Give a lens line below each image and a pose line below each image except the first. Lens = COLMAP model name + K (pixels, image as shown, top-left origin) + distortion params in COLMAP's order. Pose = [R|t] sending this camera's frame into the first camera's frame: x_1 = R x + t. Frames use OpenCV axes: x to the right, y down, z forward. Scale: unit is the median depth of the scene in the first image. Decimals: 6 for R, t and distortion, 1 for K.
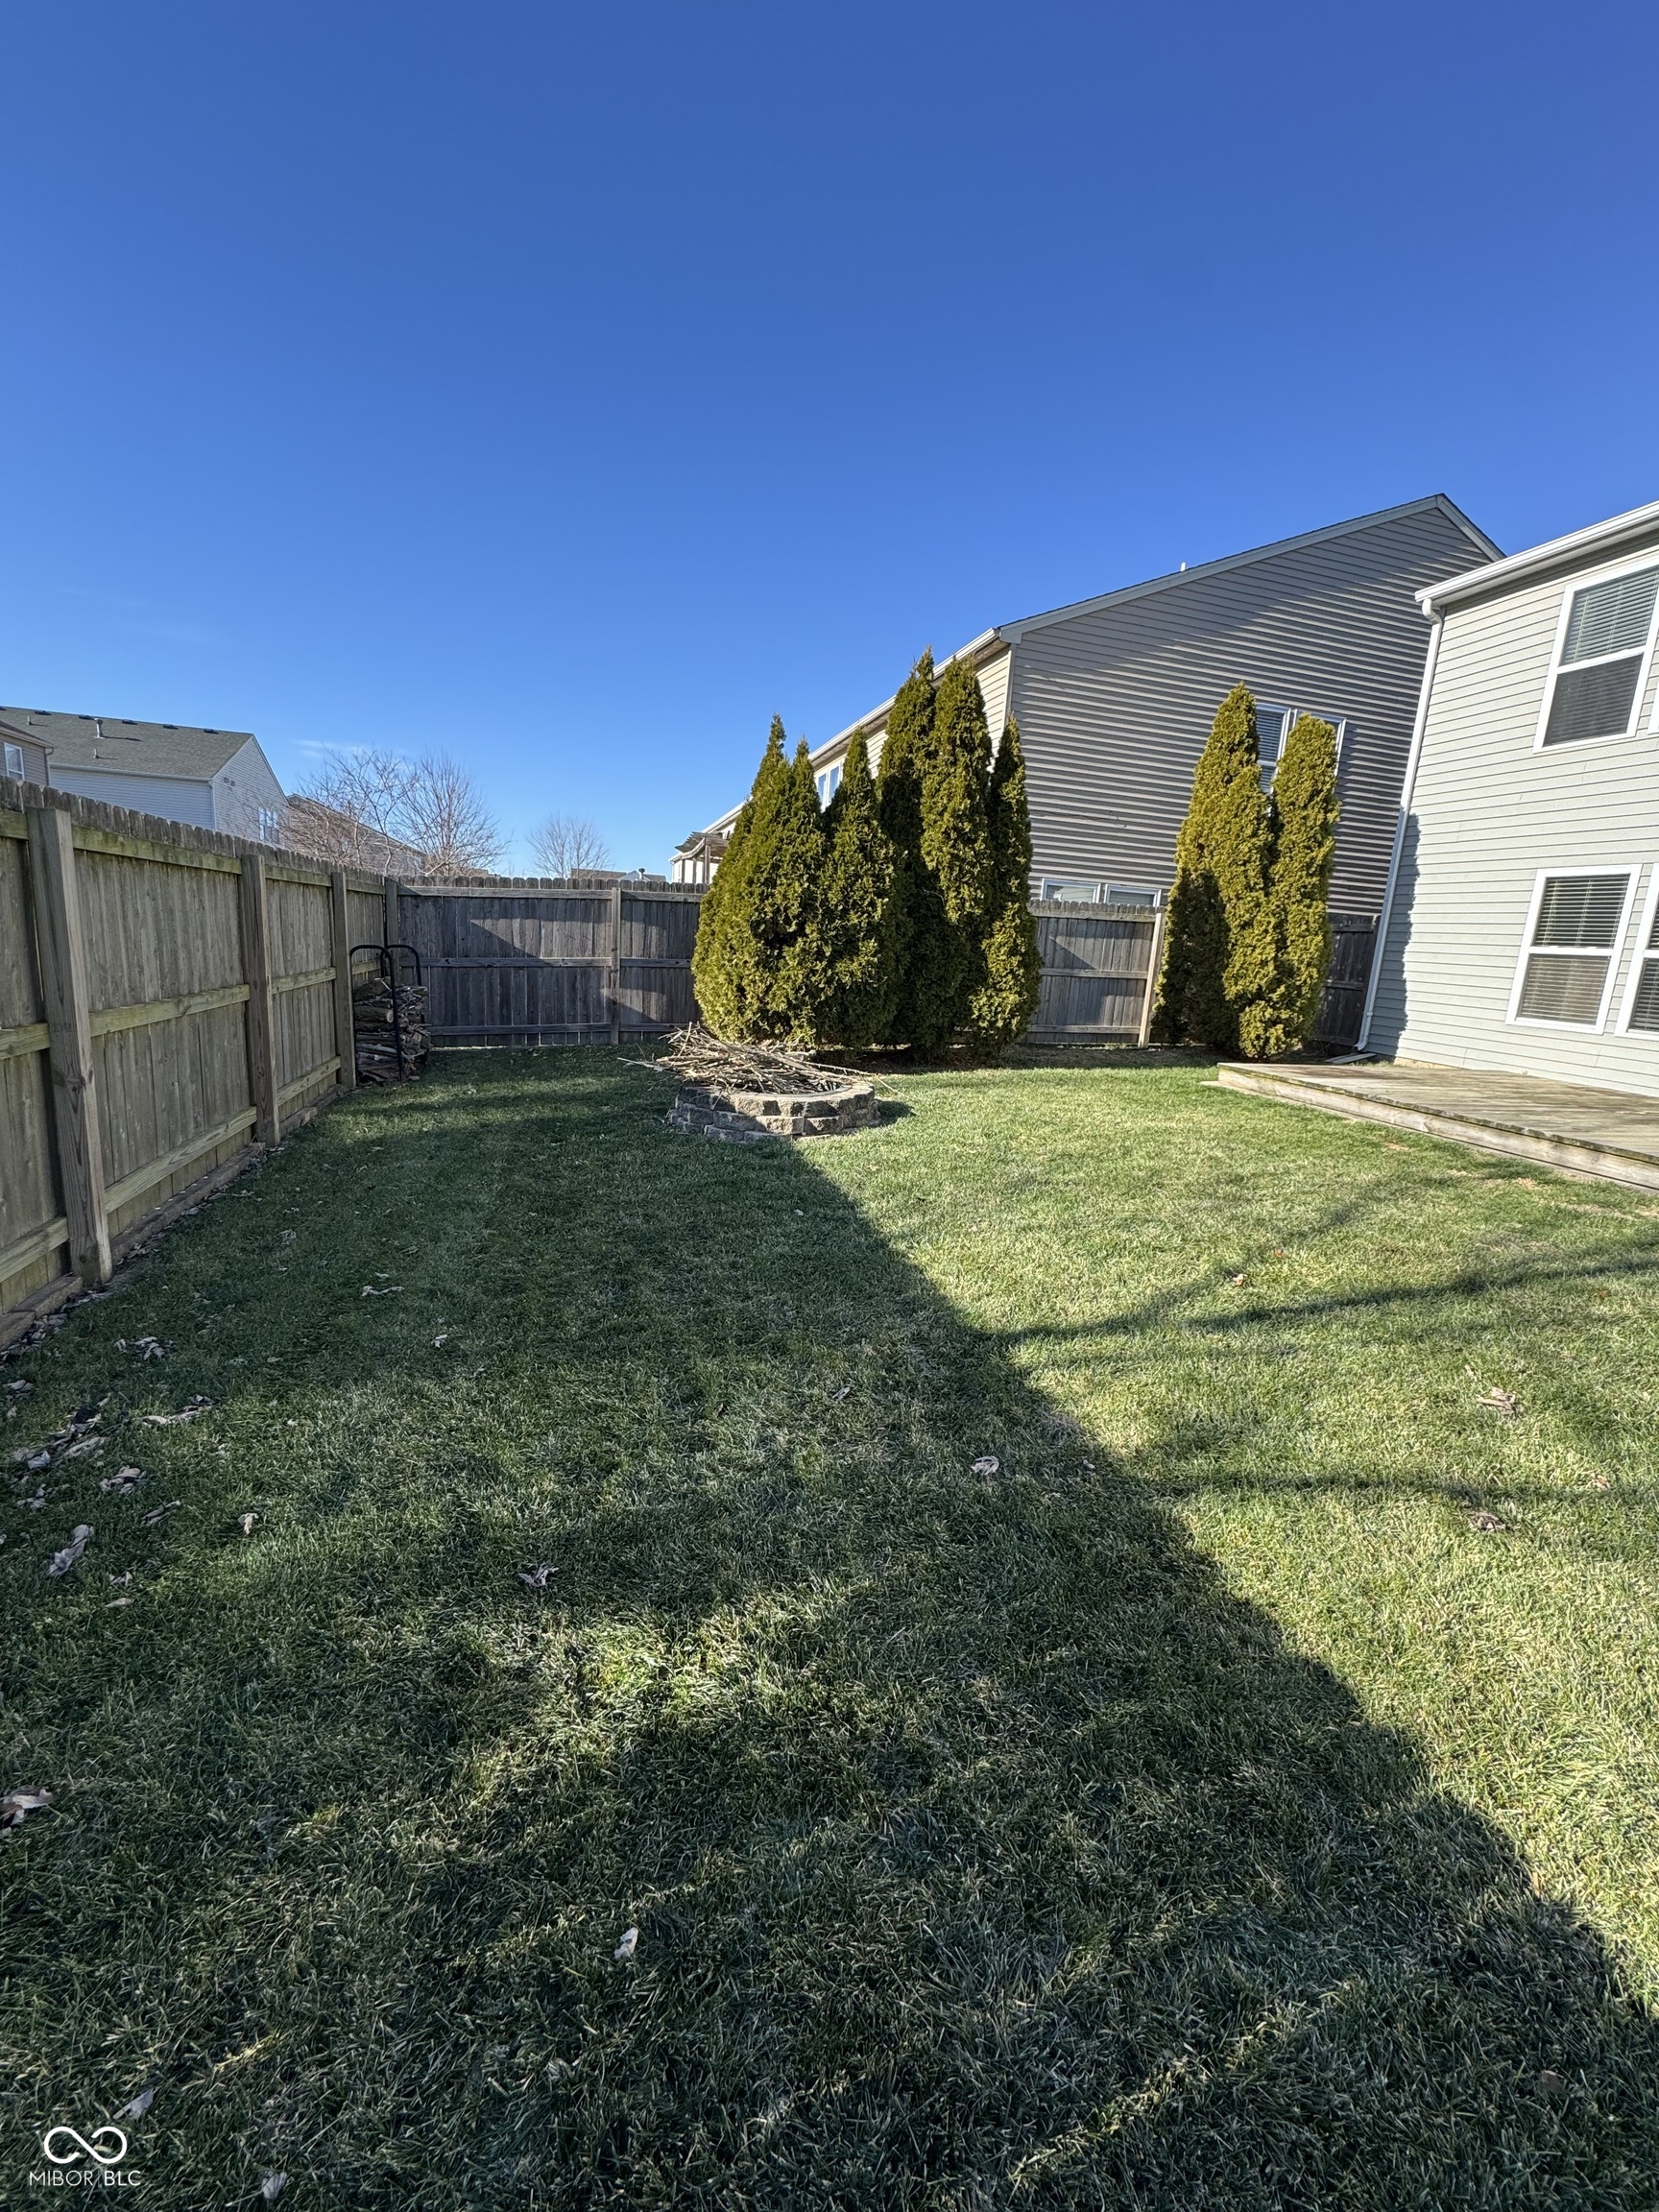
lens RADIAL K [[883.0, 0, 831.6], [0, 883.0, 1103.5], [0, 0, 1]] dist [-0.000827, -0.000027]
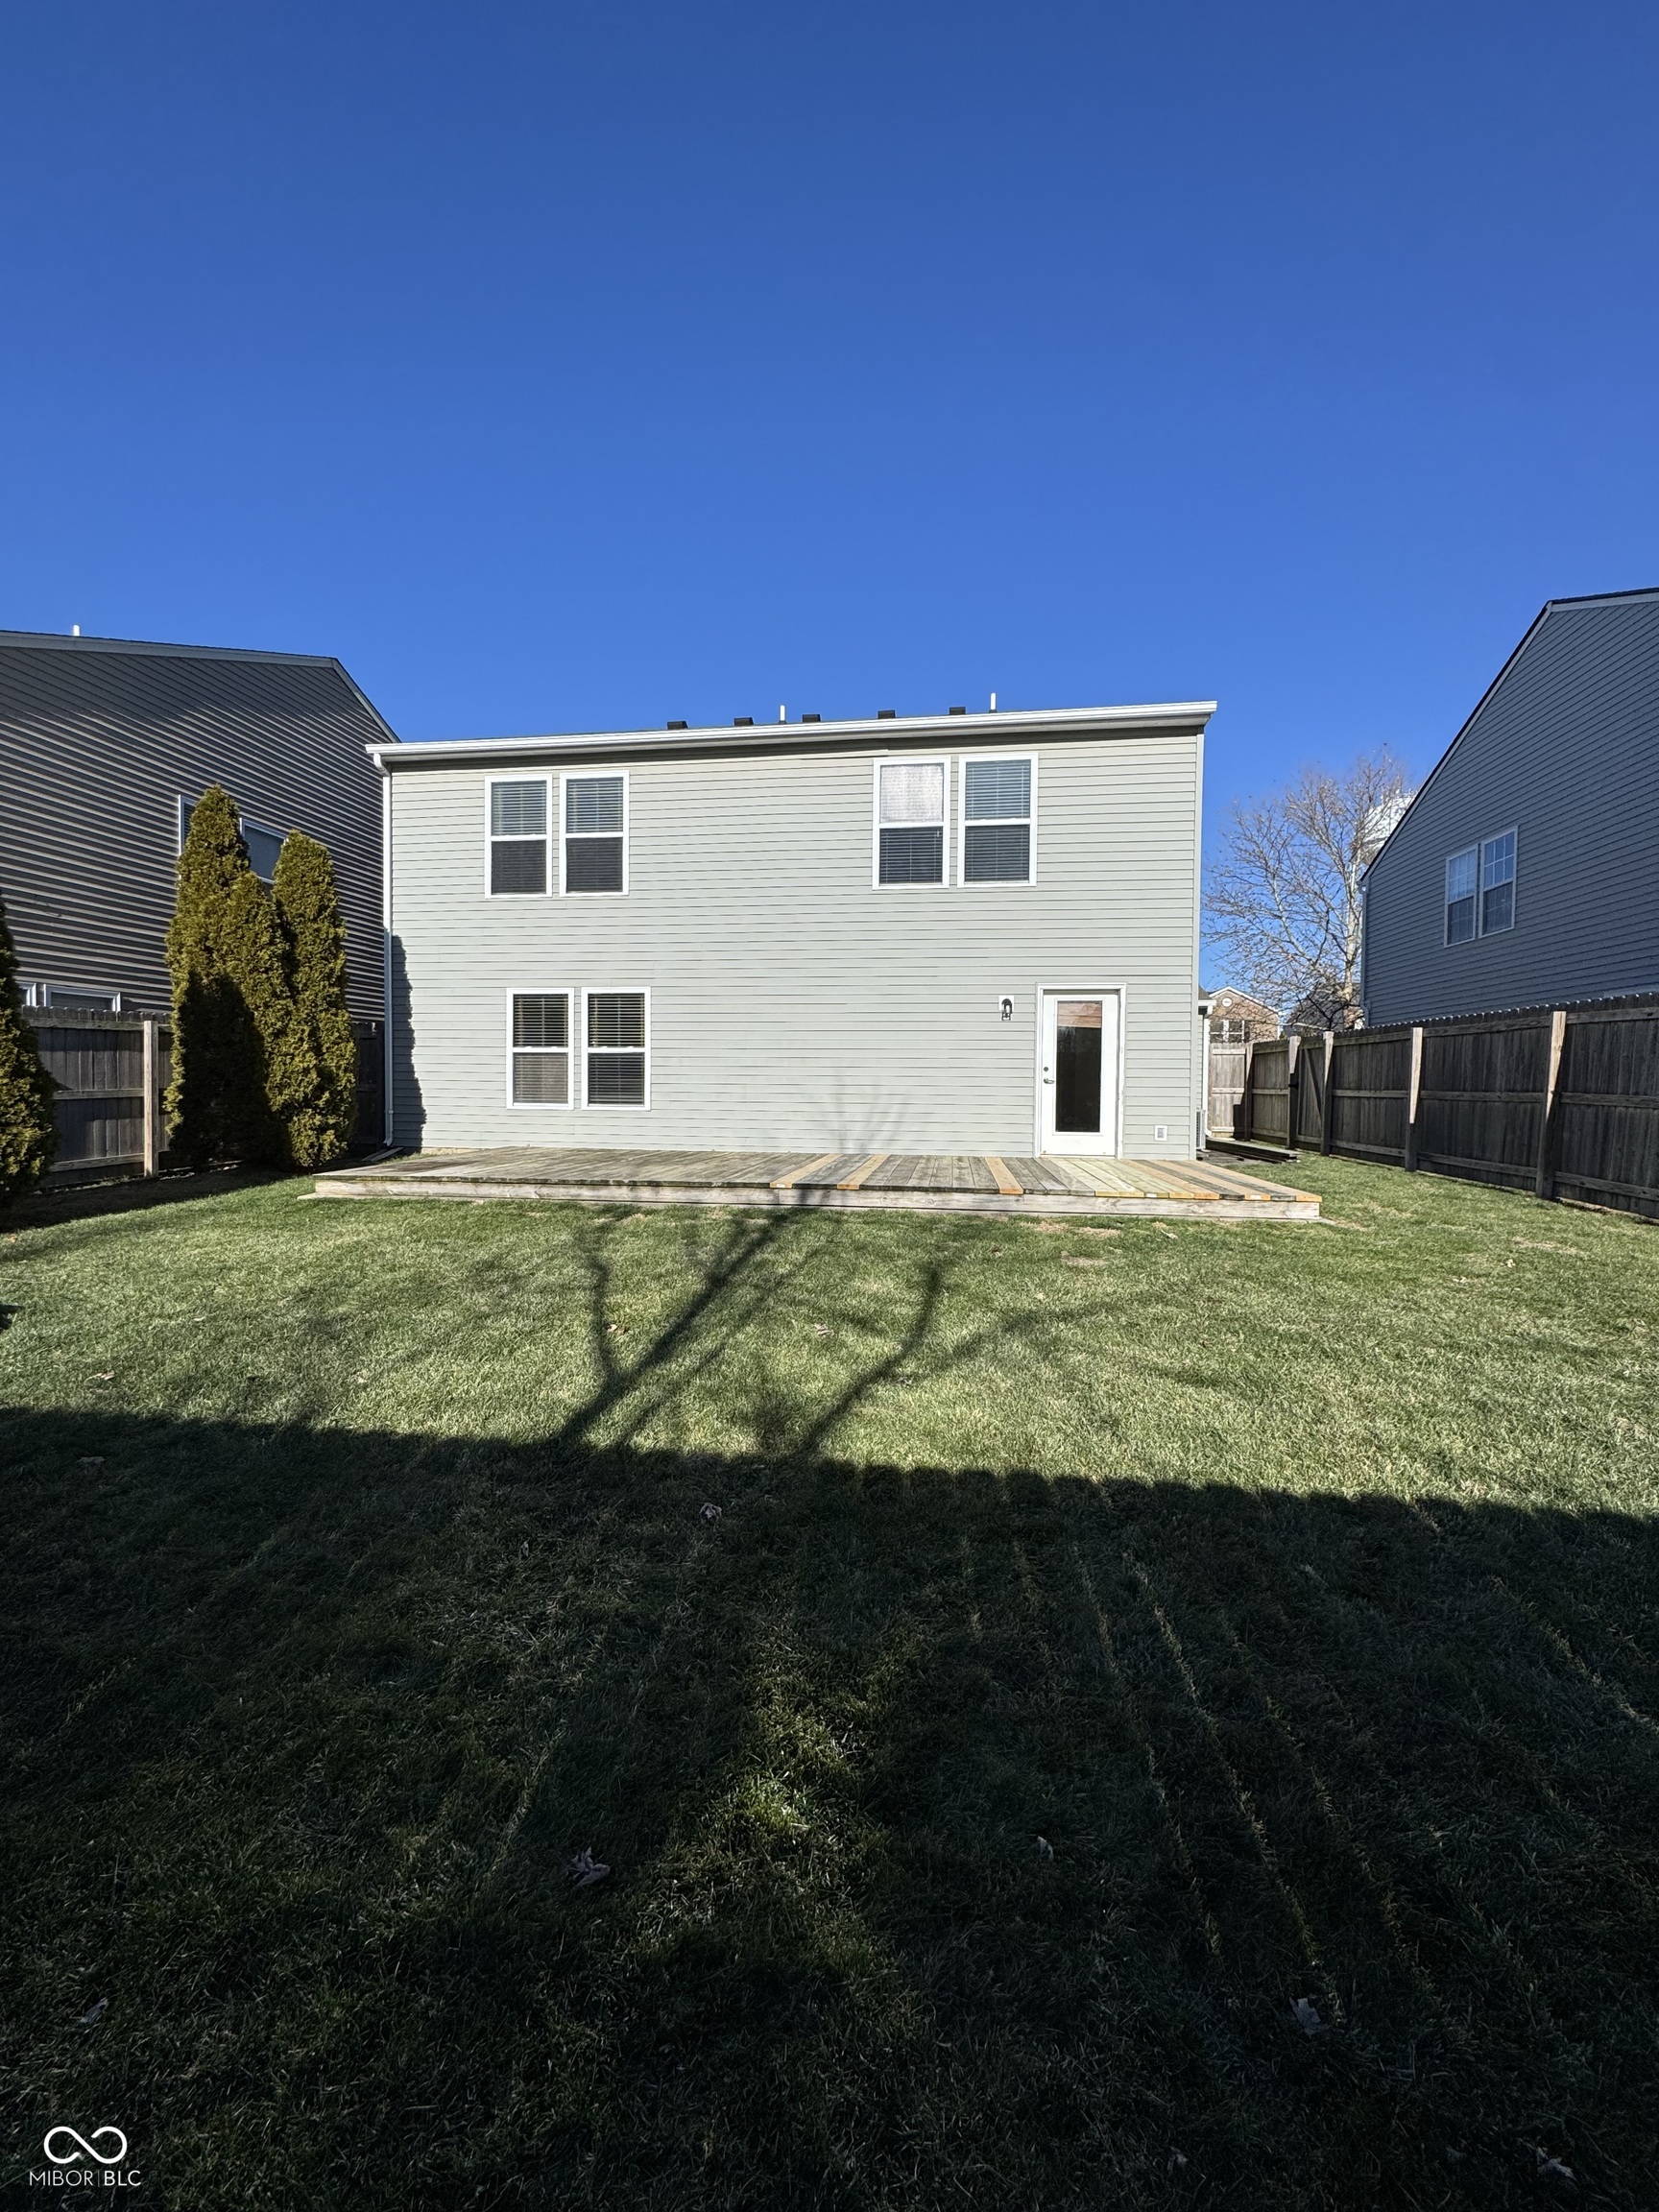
lens RADIAL K [[883.0, 0, 831.0], [0, 883.0, 1102.2], [0, 0, 1]] dist [-0.000827, -0.000027]
pose [[0.405339, -0.082274, 0.910457, -0.175763], [0.188032, 0.982150, 0.005040, -0.019088], [-0.894619, 0.169152, 0.413574, 0.070979]]
